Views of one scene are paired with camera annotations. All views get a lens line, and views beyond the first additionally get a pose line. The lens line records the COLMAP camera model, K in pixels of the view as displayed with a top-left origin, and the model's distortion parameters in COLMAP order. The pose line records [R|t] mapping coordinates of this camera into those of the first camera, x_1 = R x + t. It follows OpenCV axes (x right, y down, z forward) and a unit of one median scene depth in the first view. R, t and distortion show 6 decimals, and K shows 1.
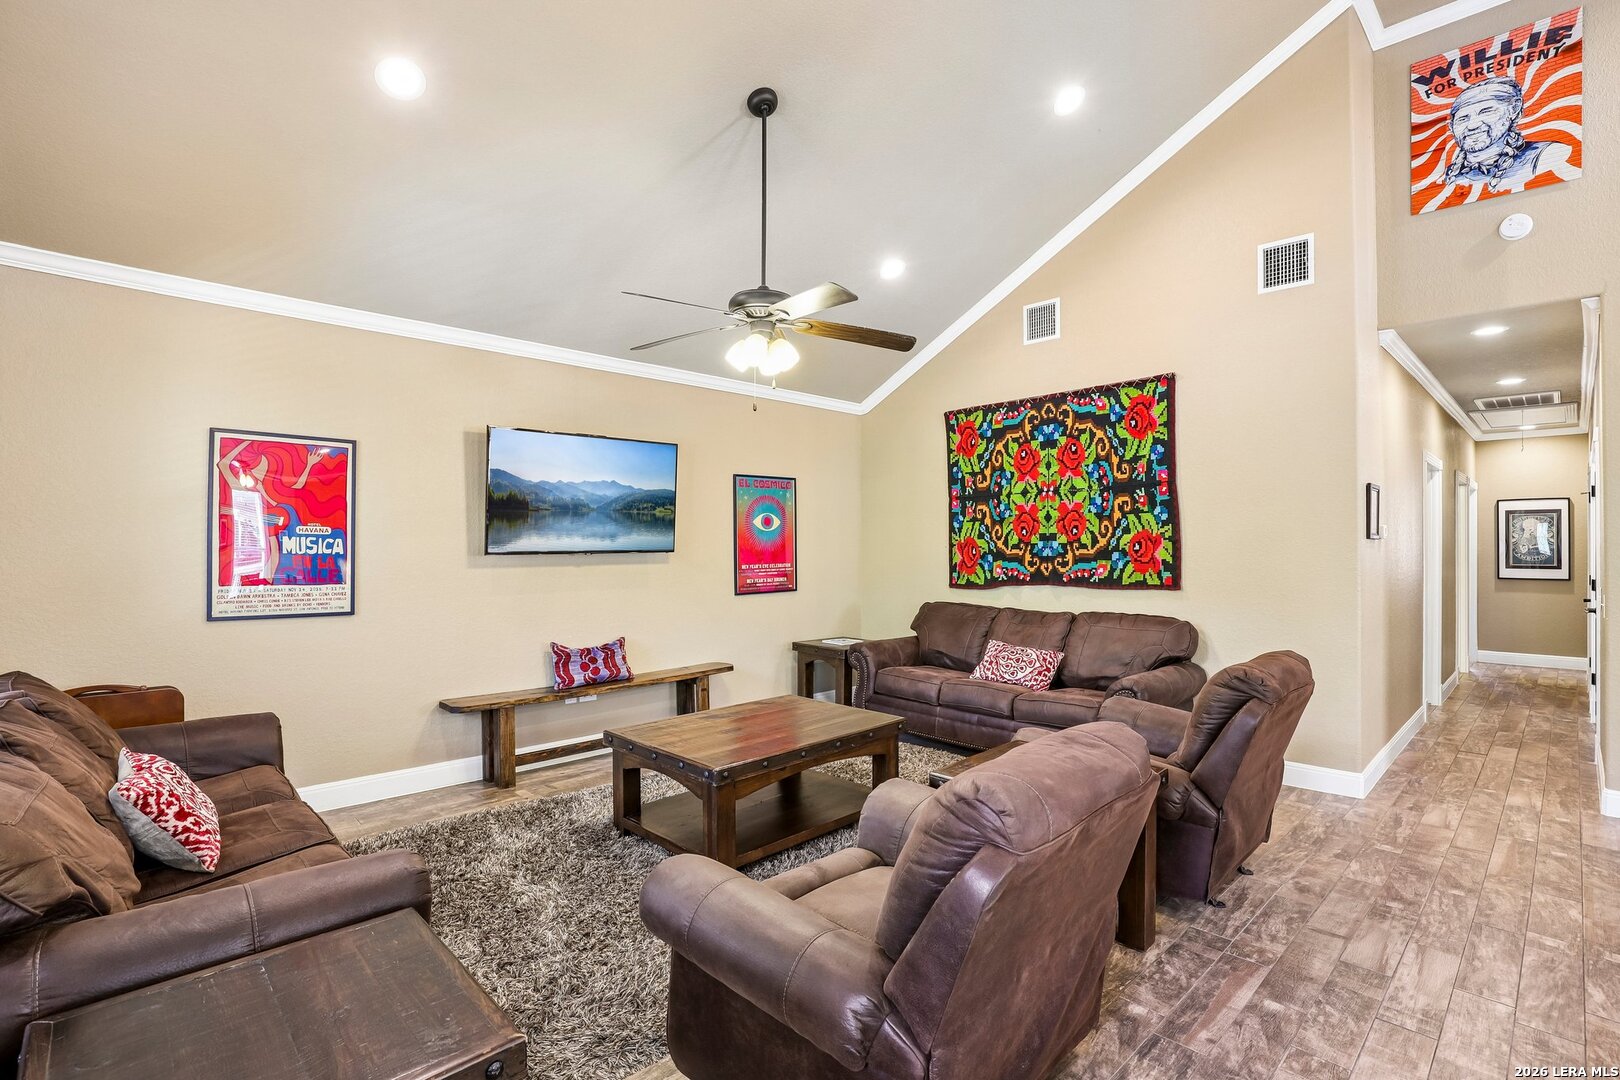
lens RADIAL K [[751.9, 0, 820.5], [0, 751.9, 542.4], [0, 0, 1]] dist [-0.038399, 0.007769]
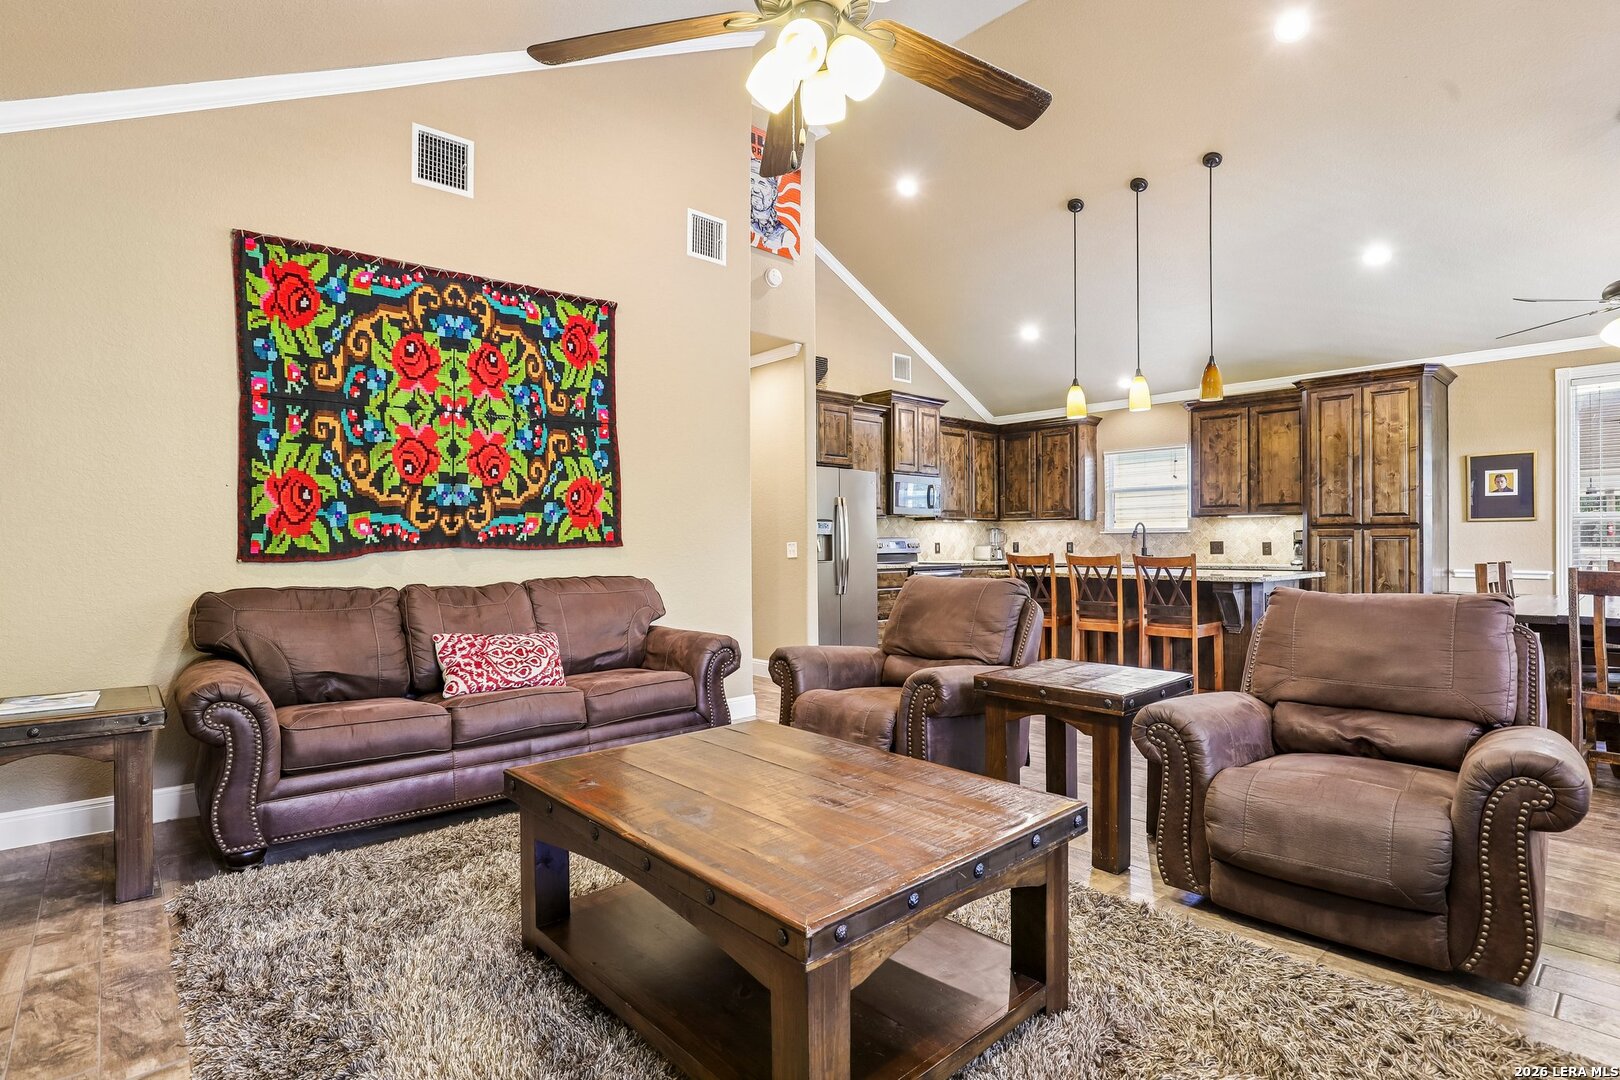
lens RADIAL K [[804.5, 0, 817.1], [0, 804.5, 540.5], [0, 0, 1]] dist [-0.033793, 0.008212]
pose [[0.031479, 0.002960, 0.999500, -0.437410], [0.000544, 0.999995, -0.002979, 0.054896], [-0.999504, 0.000638, 0.031477, 0.671306]]
